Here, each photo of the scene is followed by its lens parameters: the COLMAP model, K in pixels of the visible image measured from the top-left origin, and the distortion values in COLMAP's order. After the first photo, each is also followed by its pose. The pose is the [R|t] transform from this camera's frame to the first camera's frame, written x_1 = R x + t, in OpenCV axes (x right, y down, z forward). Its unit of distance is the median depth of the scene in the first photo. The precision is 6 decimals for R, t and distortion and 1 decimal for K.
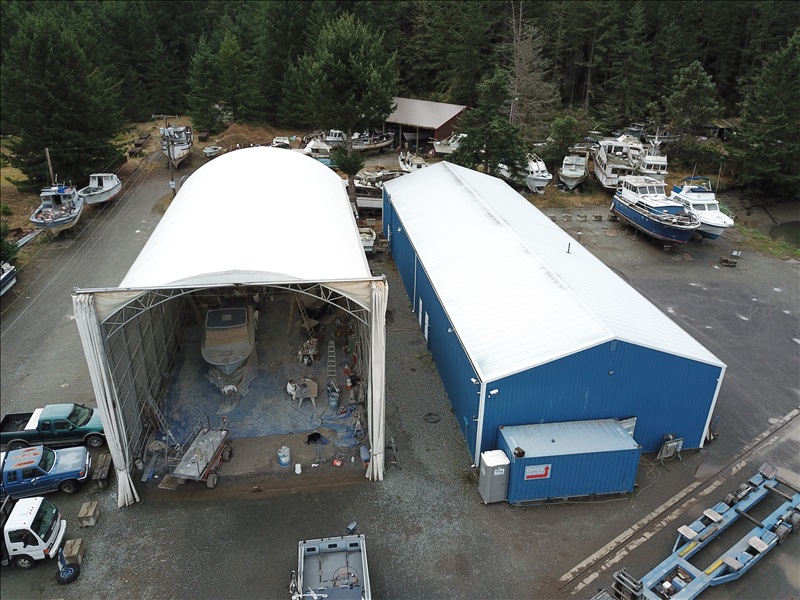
lens RADIAL K [[609.3, 0, 392.6], [0, 609.3, 305.7], [0, 0, 1]] dist [0.022239, -0.018165]
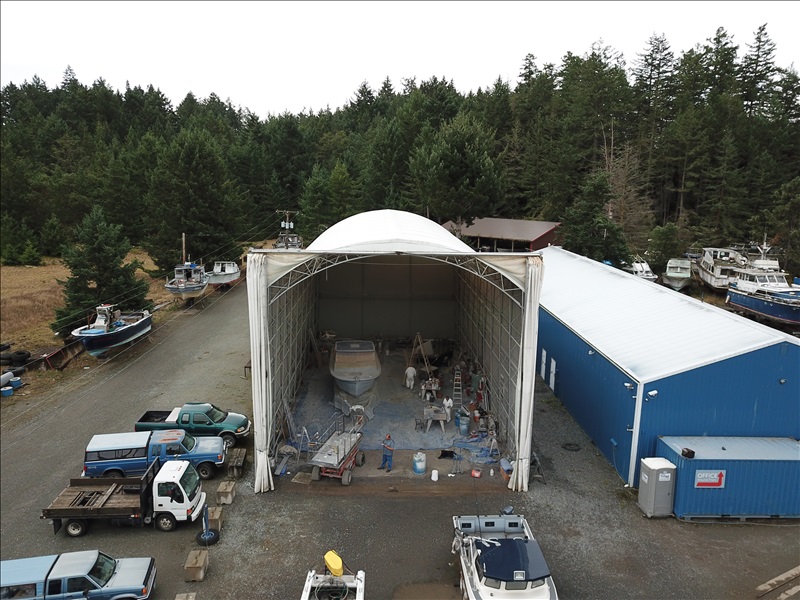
lens RADIAL K [[609.3, 0, 394.0], [0, 609.3, 306.3], [0, 0, 1]] dist [0.022239, -0.018165]
pose [[0.992659, 0.024793, -0.118374, -0.109657], [-0.052848, 0.969295, -0.240154, 0.239330], [0.108785, 0.244647, 0.963490, 0.021113]]
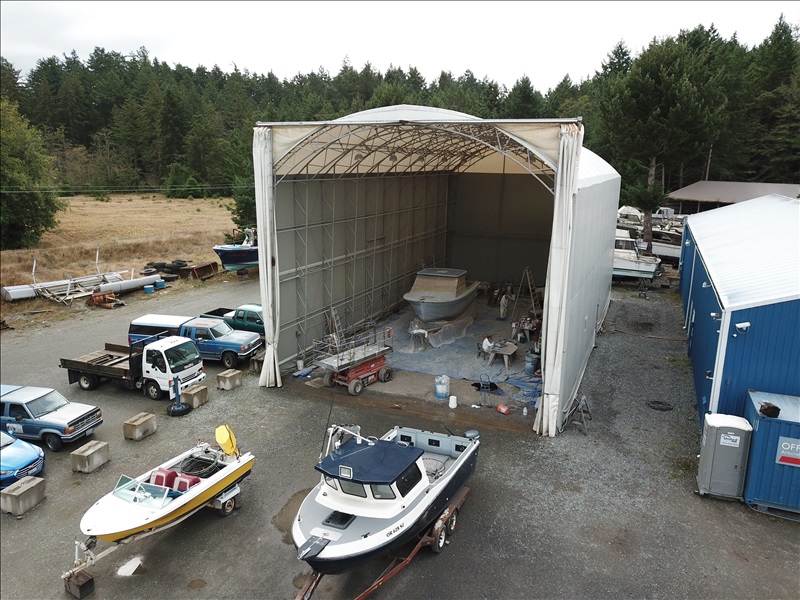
lens RADIAL K [[609.3, 0, 392.6], [0, 609.3, 306.2], [0, 0, 1]] dist [0.022239, -0.018165]
pose [[0.853627, 0.116037, -0.507795, 0.163647], [-0.226355, 0.960648, -0.160995, 0.286529], [0.469131, 0.252372, 0.846301, 0.254543]]
